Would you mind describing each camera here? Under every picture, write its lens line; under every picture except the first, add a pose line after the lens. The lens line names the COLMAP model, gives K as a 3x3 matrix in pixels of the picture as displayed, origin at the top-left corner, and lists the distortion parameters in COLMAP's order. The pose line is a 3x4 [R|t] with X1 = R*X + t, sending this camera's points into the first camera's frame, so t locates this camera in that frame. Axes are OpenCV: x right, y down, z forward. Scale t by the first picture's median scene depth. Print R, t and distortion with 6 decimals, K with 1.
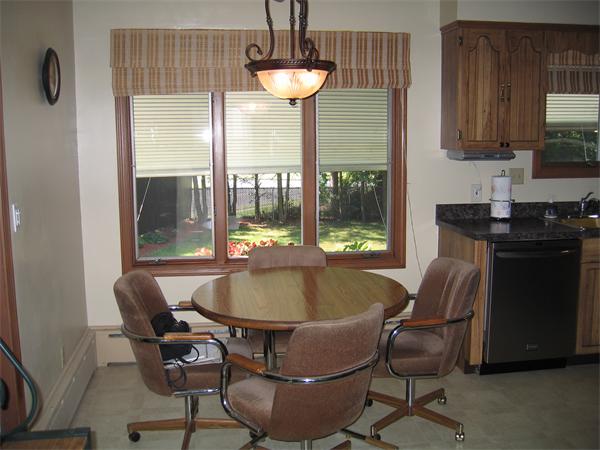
lens RADIAL K [[626.9, 0, 297.5], [0, 626.9, 221.8], [0, 0, 1]] dist [-0.081013, 0.000000]
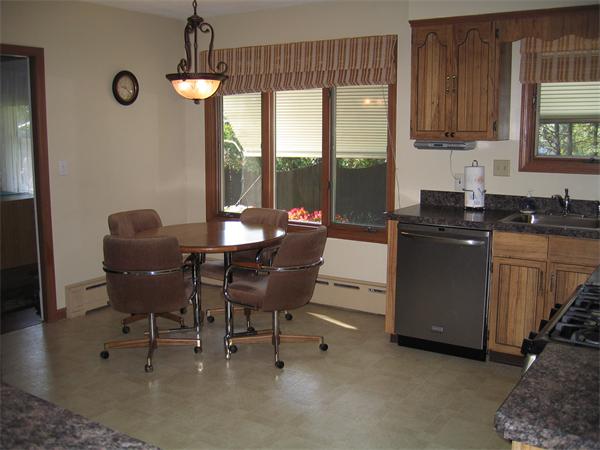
lens RADIAL K [[626.9, 0, 295.7], [0, 626.9, 225.7], [0, 0, 1]] dist [-0.081013, 0.000000]
pose [[0.758547, 0.111124, -0.642073, 0.807576], [-0.094592, 0.993693, 0.060227, -0.011049], [0.644716, 0.015050, 0.764274, 0.035630]]
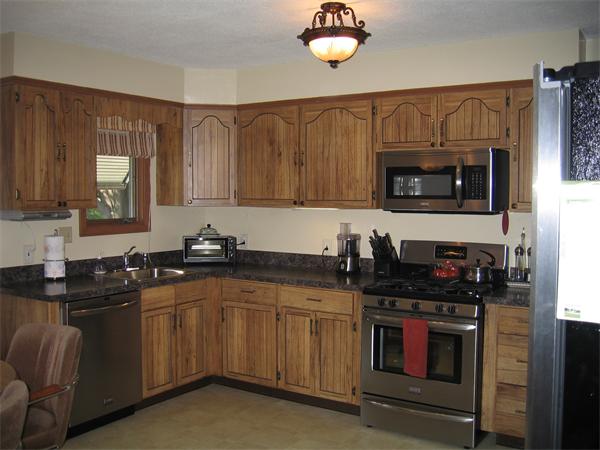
lens RADIAL K [[626.9, 0, 296.8], [0, 626.9, 222.7], [0, 0, 1]] dist [-0.081013, 0.000000]
pose [[0.663191, -0.025576, 0.748013, -0.160277], [0.094222, 0.994318, -0.049540, -0.008764], [-0.742496, 0.103334, 0.661832, 0.059604]]
